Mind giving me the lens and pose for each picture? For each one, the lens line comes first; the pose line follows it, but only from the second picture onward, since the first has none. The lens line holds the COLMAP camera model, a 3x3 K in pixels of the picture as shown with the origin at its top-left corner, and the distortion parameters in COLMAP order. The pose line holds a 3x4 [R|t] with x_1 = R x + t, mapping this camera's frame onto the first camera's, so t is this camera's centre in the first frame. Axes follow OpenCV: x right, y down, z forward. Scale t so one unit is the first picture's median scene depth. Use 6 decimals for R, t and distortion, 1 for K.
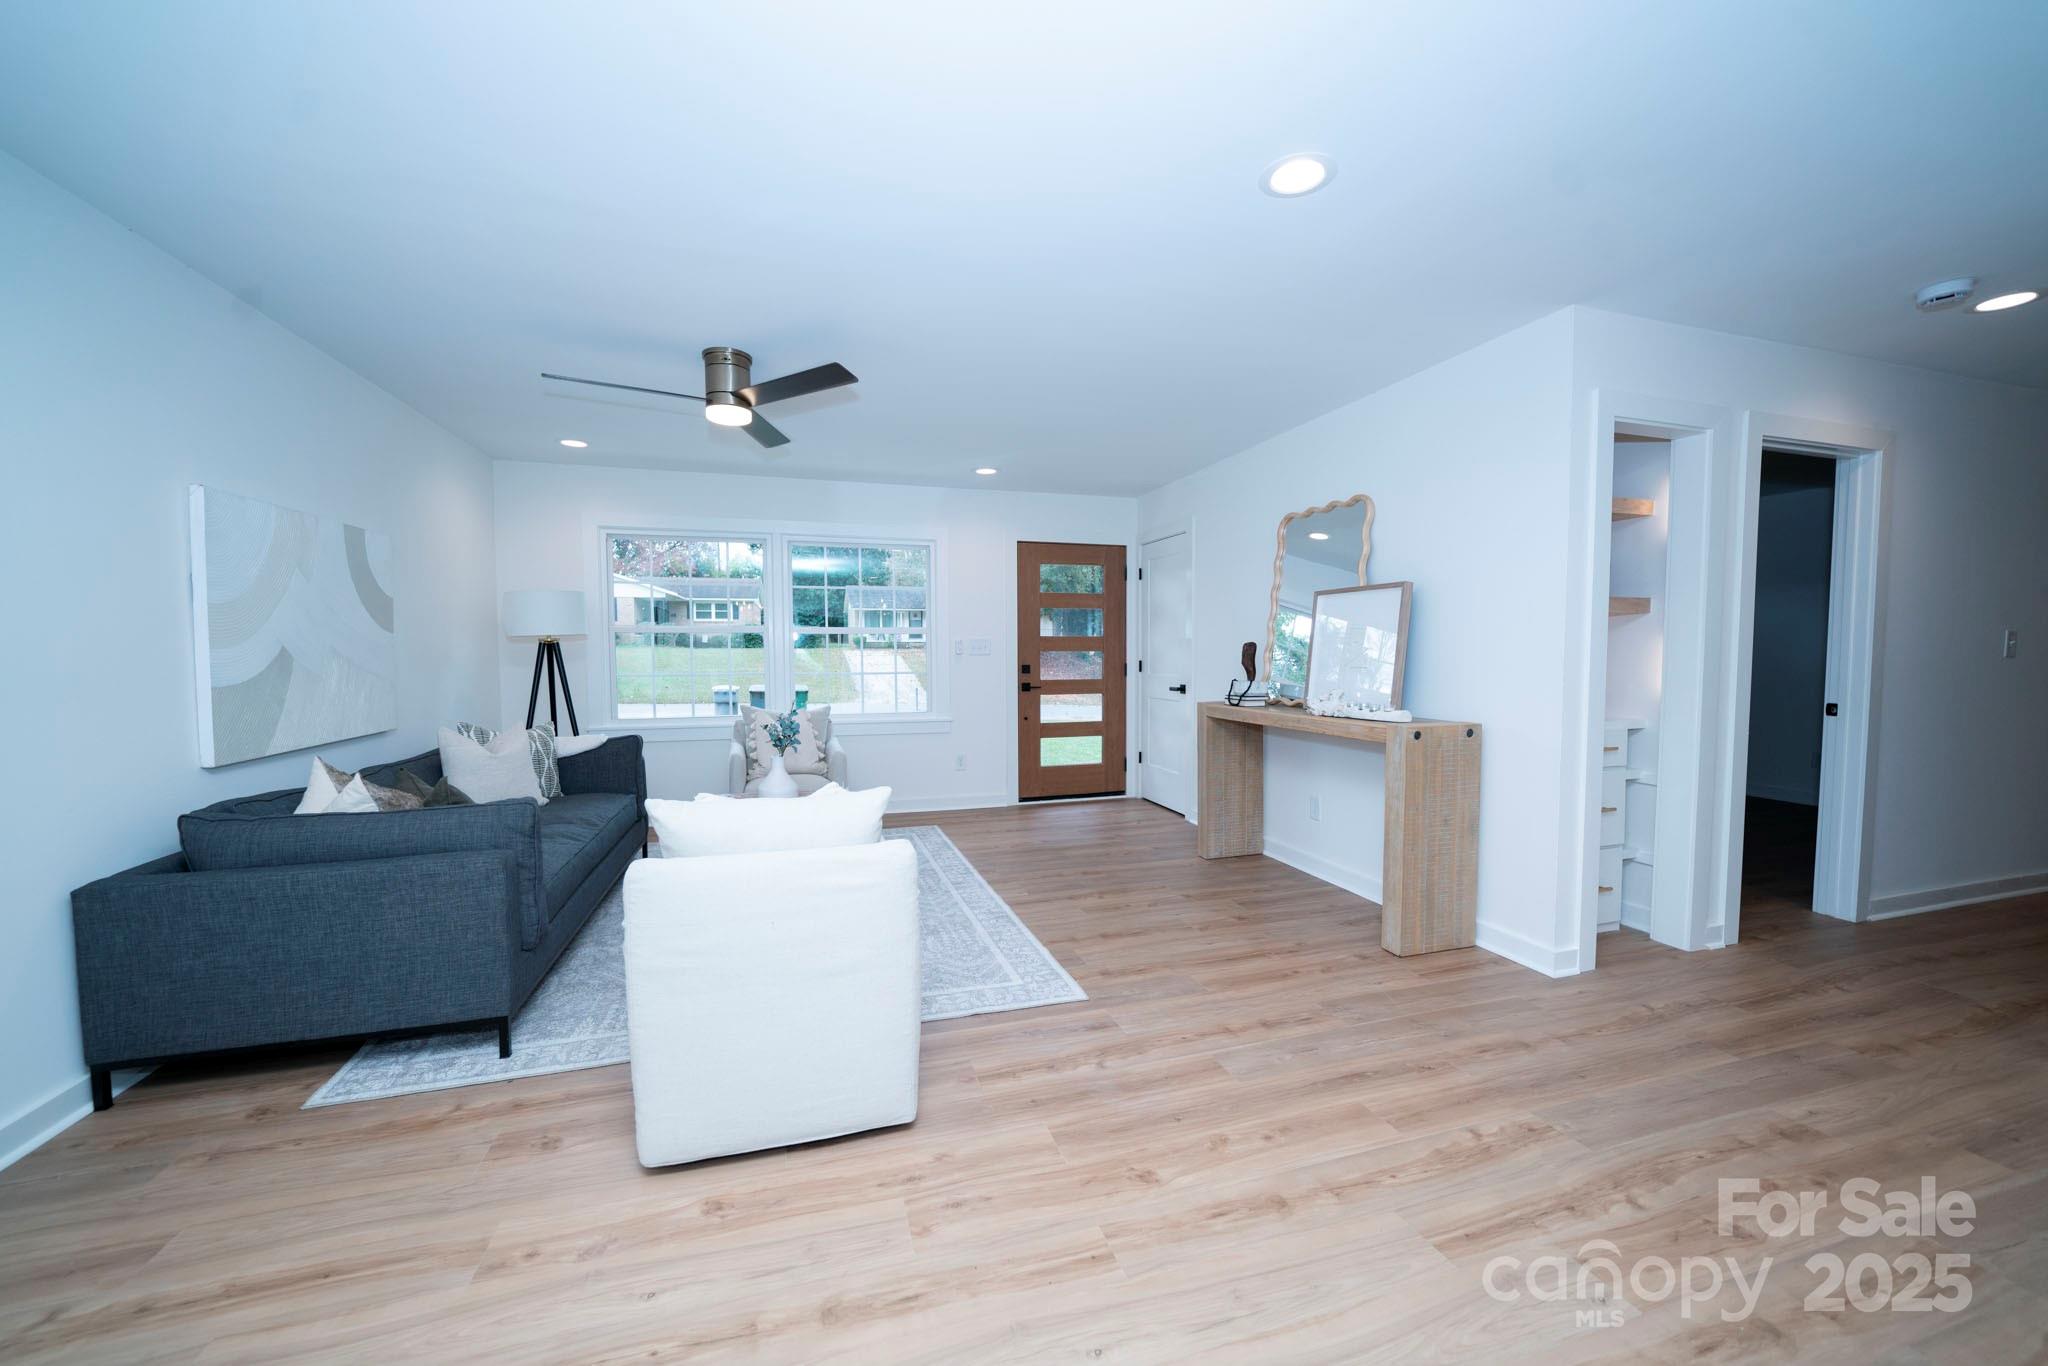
lens RADIAL K [[770.9, 0, 1031.6], [0, 770.9, 690.3], [0, 0, 1]] dist [-0.007838, 0.000035]
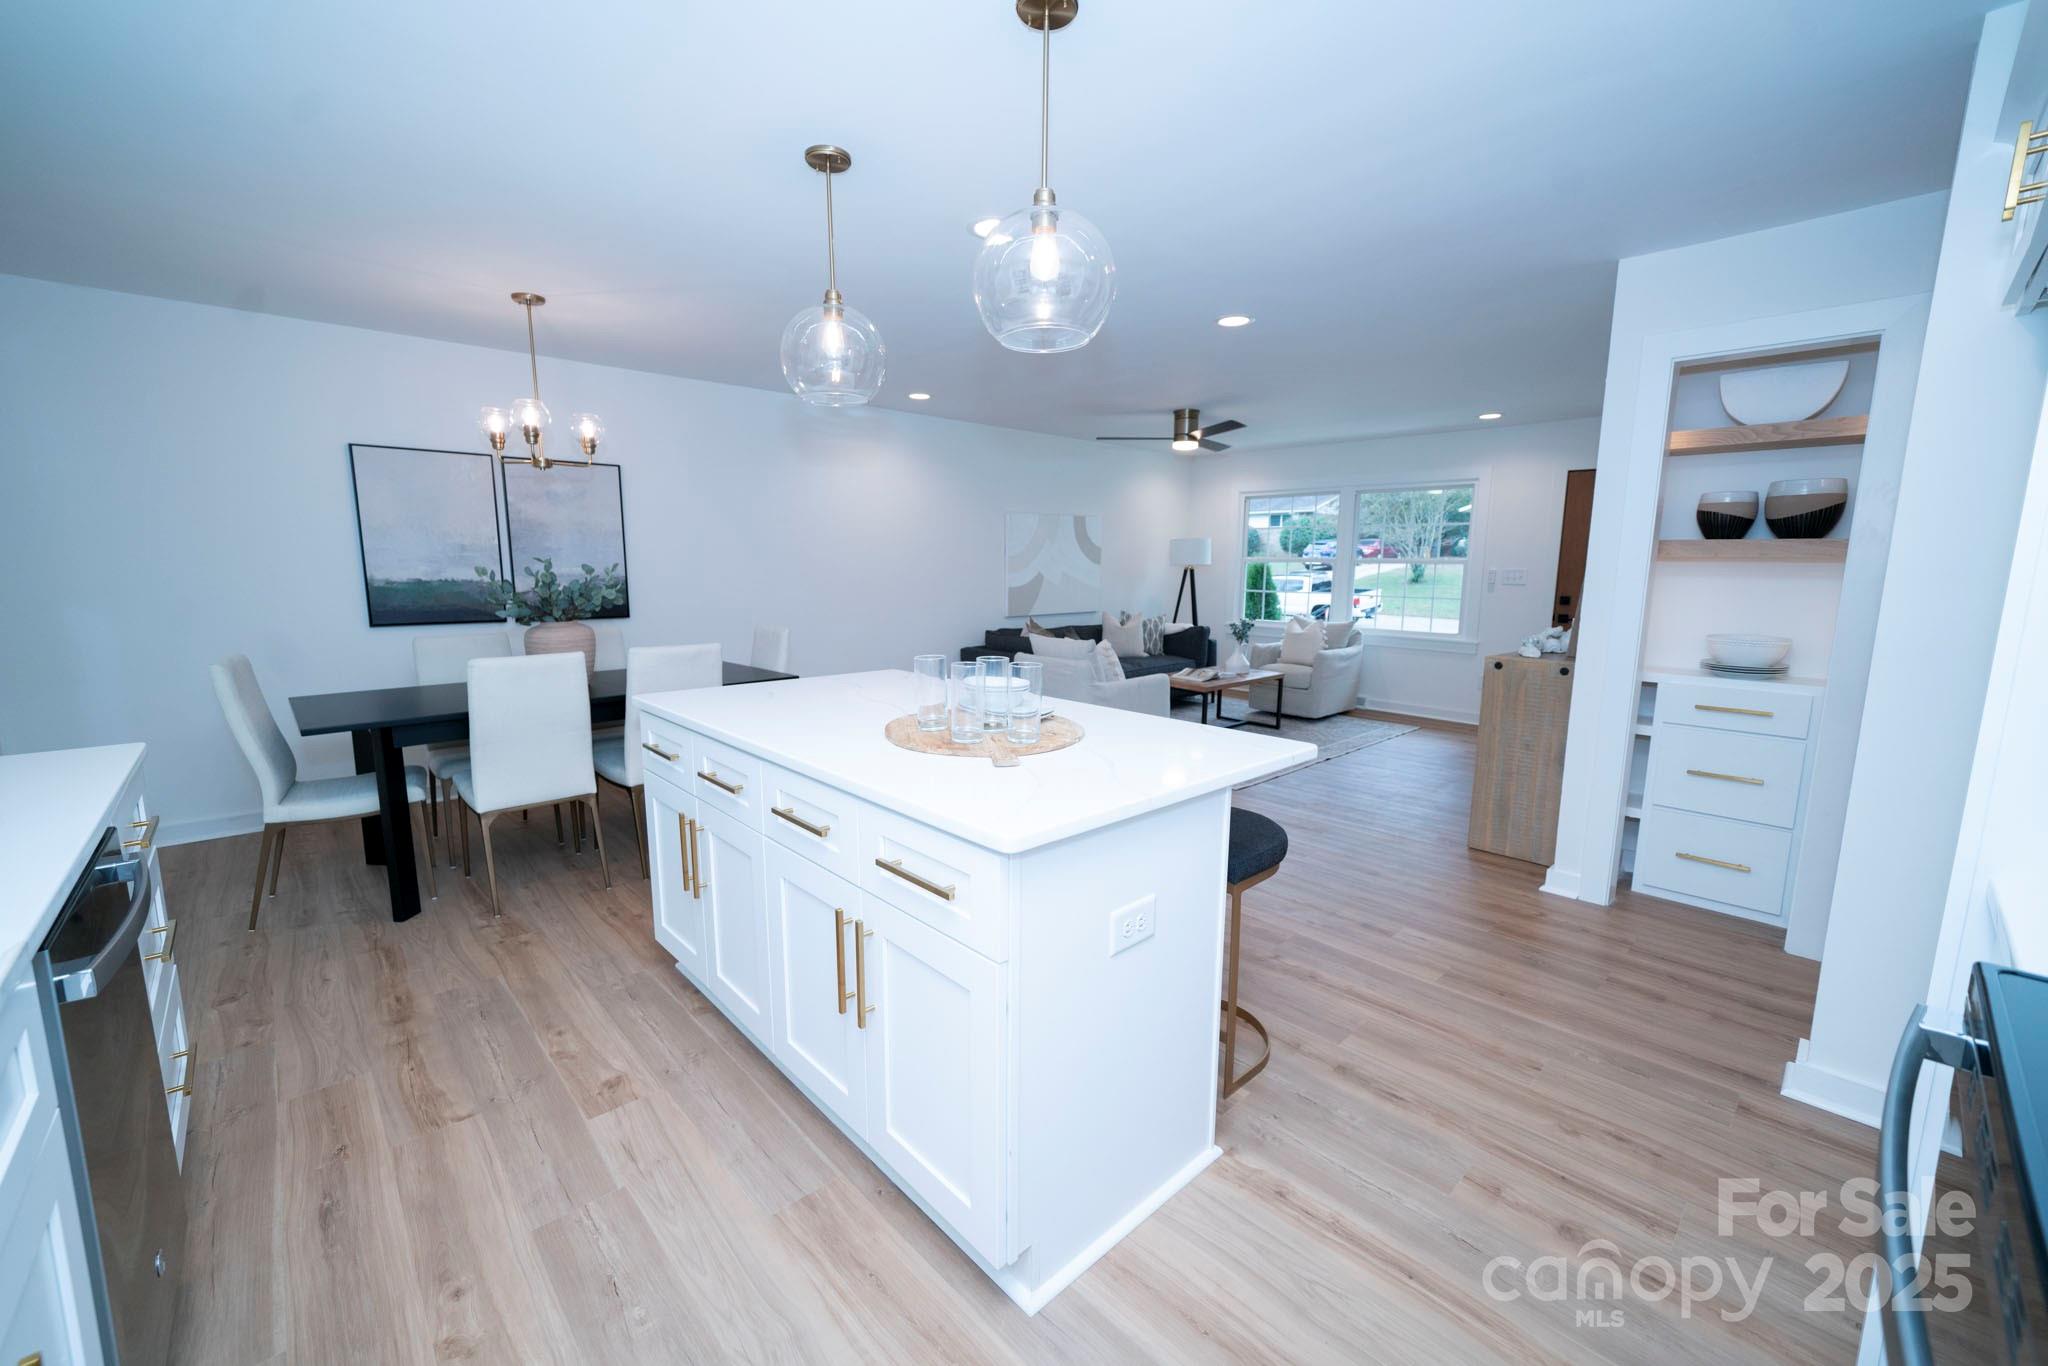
lens RADIAL K [[817.1, 0, 1026.3], [0, 817.1, 689.1], [0, 0, 1]] dist [-0.003523, -0.000236]
pose [[0.438373, 0.144345, -0.887127, 1.194655], [-0.057673, 0.989503, 0.132504, -0.026368], [0.896941, -0.006922, 0.442096, -0.172713]]
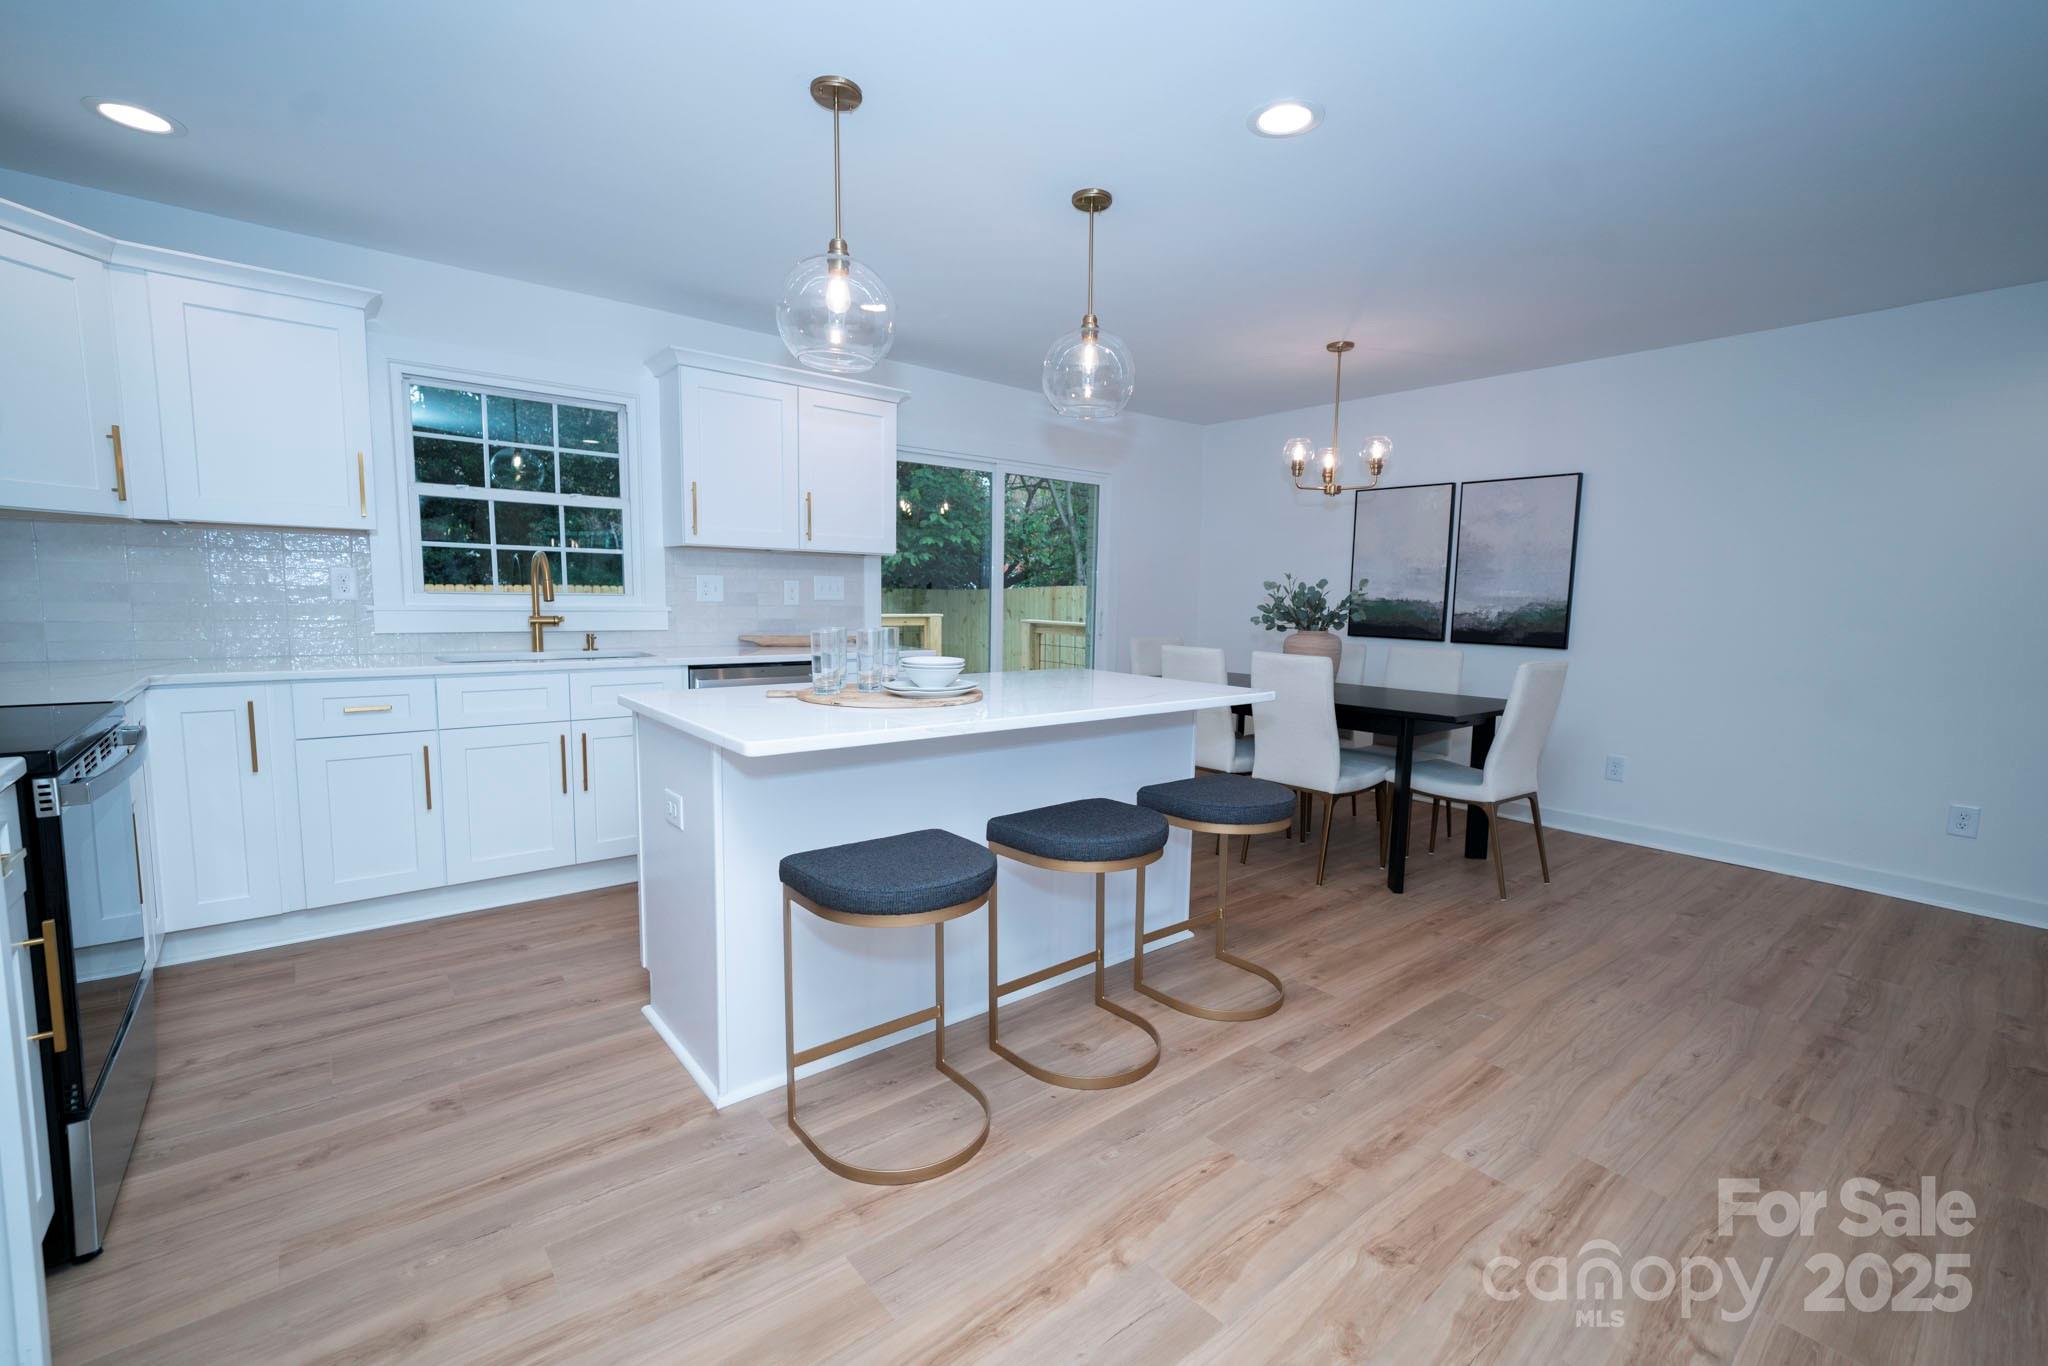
lens RADIAL K [[873.4, 0, 1027.7], [0, 873.4, 688.7], [0, 0, 1]] dist [0.001901, 0.000556]
pose [[-0.925130, 0.026064, -0.378754, 0.817823], [-0.038761, 0.985943, 0.162524, -0.045804], [0.377666, 0.165037, -0.911116, 0.809124]]
